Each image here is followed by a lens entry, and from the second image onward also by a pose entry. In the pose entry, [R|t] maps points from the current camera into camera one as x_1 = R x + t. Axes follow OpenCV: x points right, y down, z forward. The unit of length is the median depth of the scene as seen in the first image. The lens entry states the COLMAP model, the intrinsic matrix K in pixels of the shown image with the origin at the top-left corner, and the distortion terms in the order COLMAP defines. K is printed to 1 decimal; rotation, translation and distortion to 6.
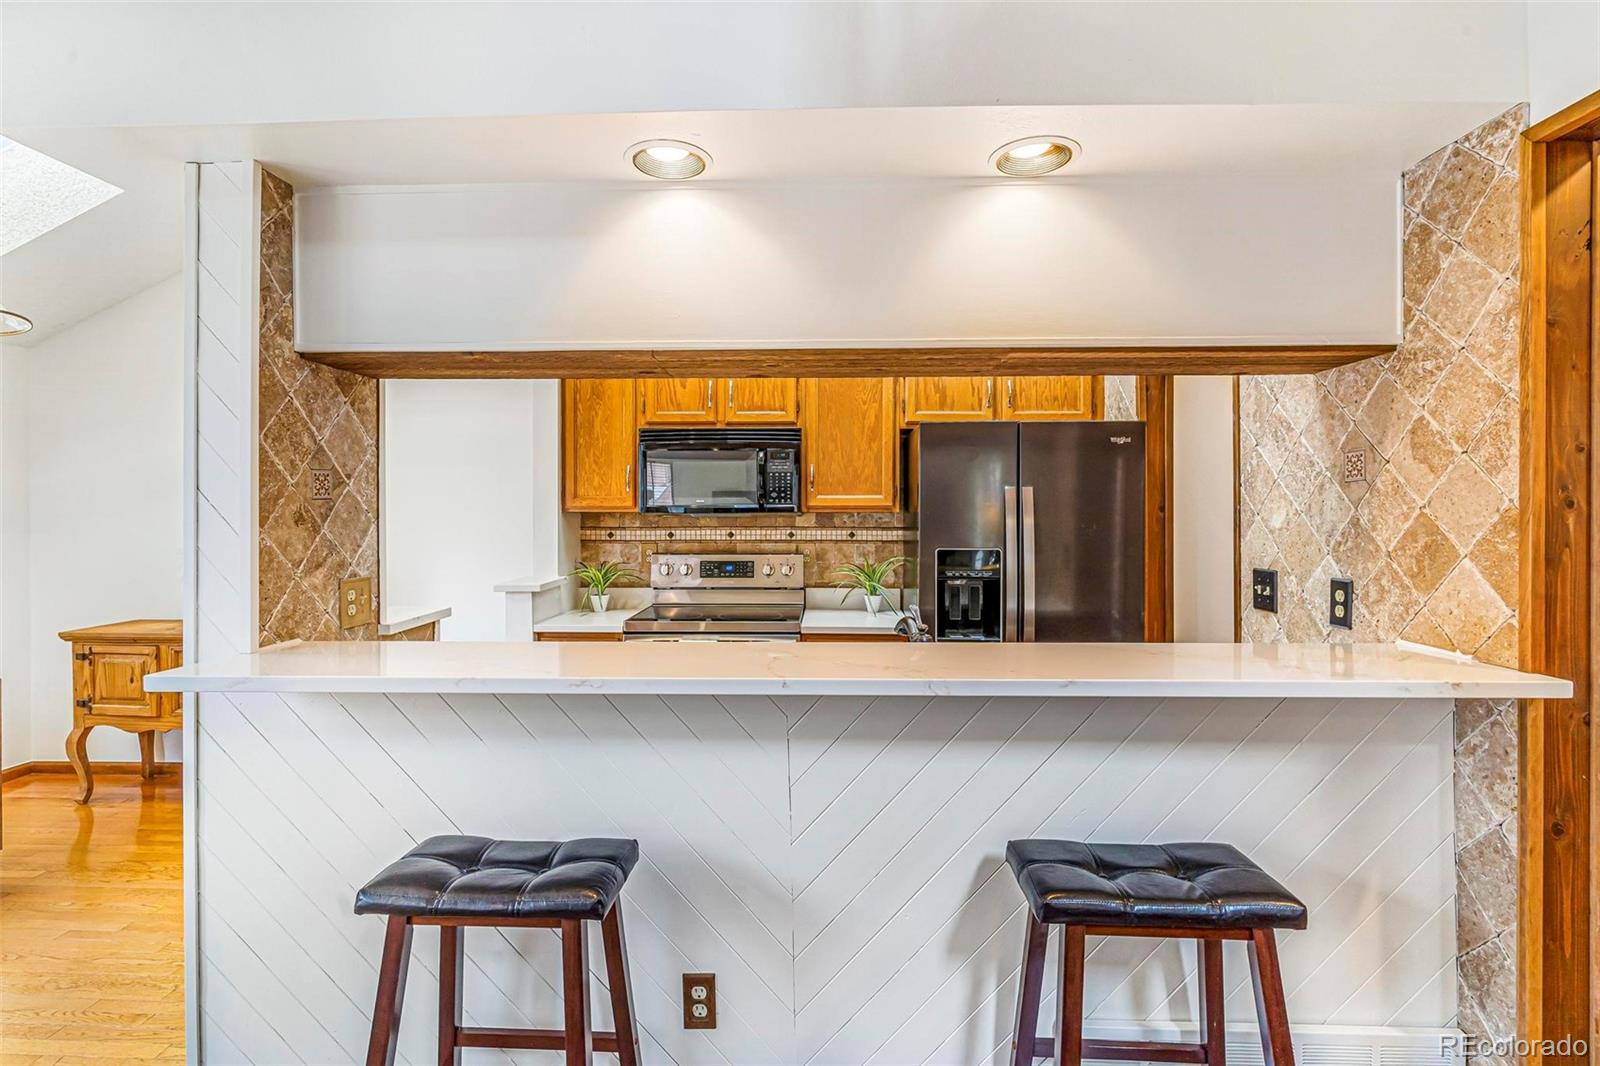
lens RADIAL K [[782.8, 0, 798.4], [0, 782.8, 525.6], [0, 0, 1]] dist [-0.001421, 0.000109]
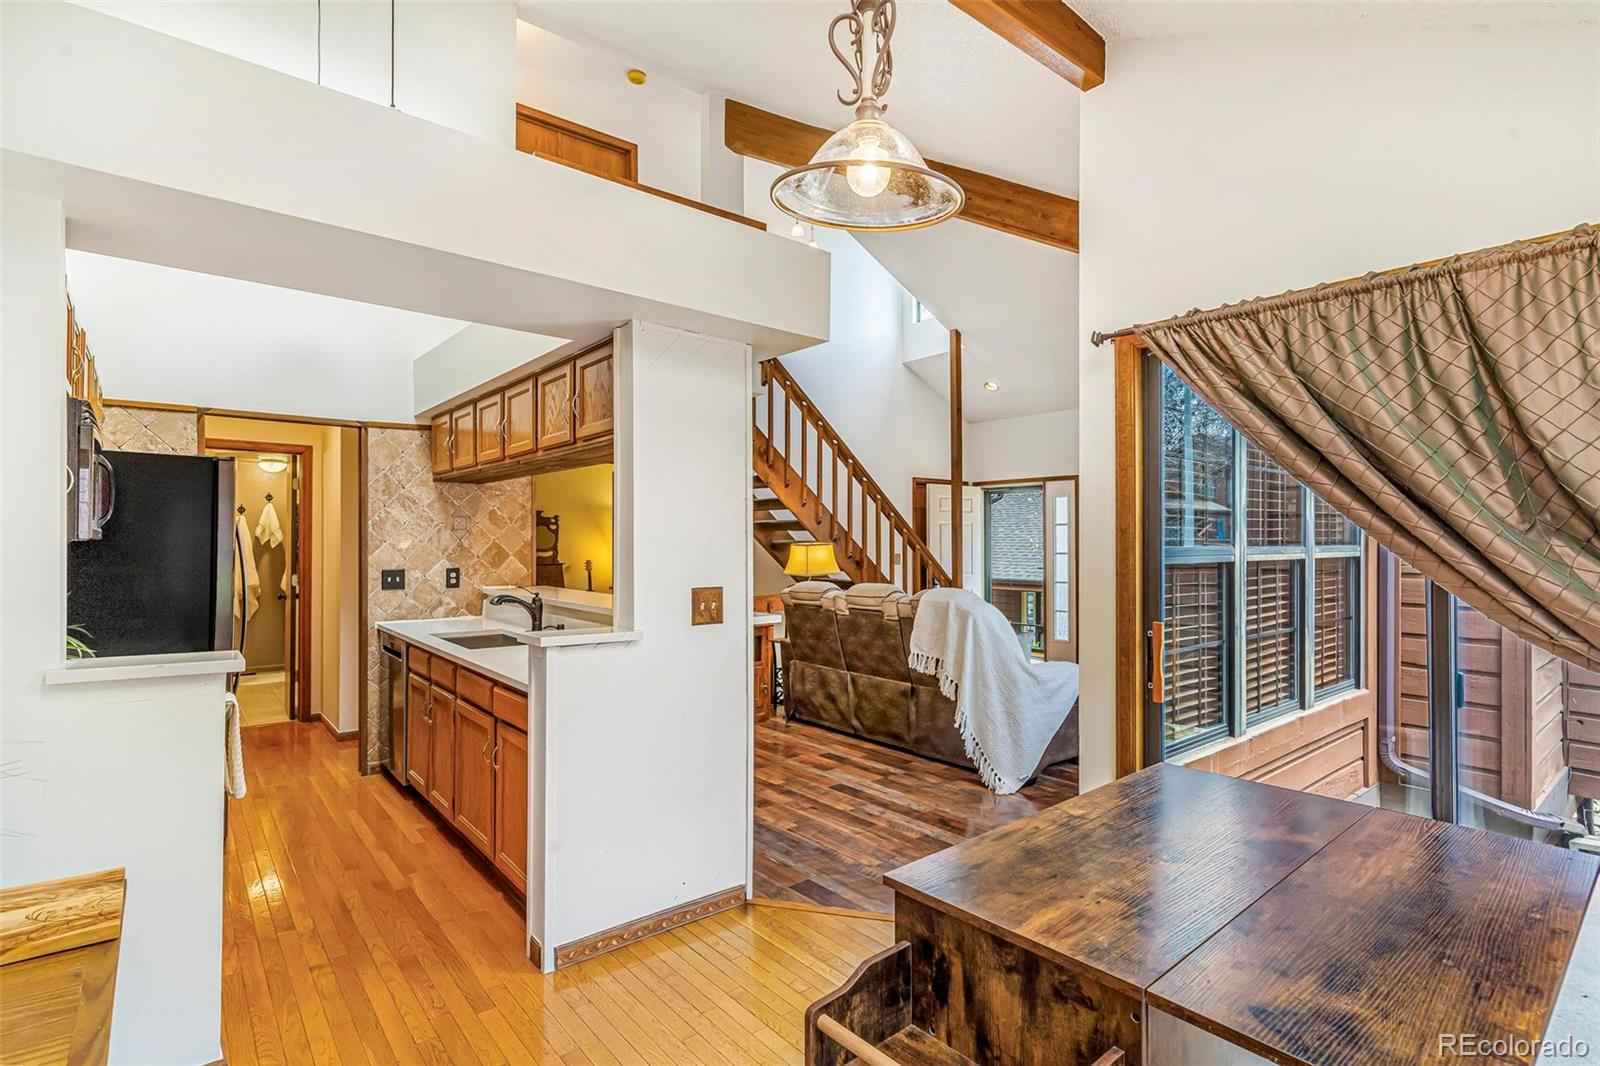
lens RADIAL K [[782.8, 0, 792.8], [0, 782.8, 540.5], [0, 0, 1]] dist [-0.001421, 0.000109]
pose [[-0.662458, -0.000306, 0.749099, -0.970509], [0.007771, 0.999943, 0.007281, -0.015063], [-0.749059, 0.010645, -0.662418, 0.945731]]
